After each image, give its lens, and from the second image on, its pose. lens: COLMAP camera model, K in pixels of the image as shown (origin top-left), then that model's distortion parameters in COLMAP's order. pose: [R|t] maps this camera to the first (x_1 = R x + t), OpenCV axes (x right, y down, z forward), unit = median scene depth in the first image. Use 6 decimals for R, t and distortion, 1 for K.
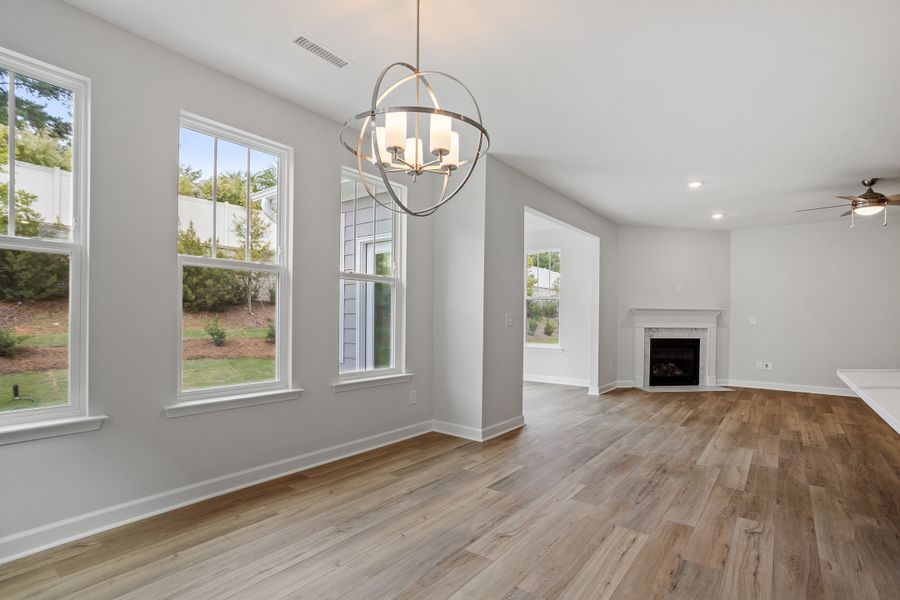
lens RADIAL K [[436.3, 0, 459.2], [0, 436.3, 323.2], [0, 0, 1]] dist [0.005793, 0.002595]
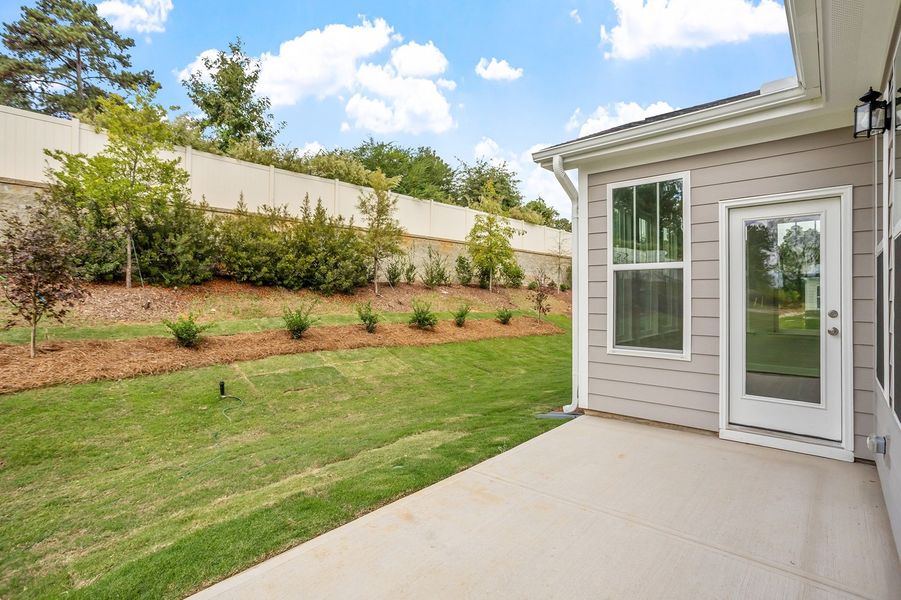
lens RADIAL K [[436.8, 0, 450.6], [0, 436.8, 295.5], [0, 0, 1]] dist [0.005793, 0.002595]
pose [[0.996694, -0.007672, -0.080884, -0.325619], [0.006597, 0.999886, -0.013550, -0.012439], [0.080978, 0.012971, 0.996631, 0.108782]]
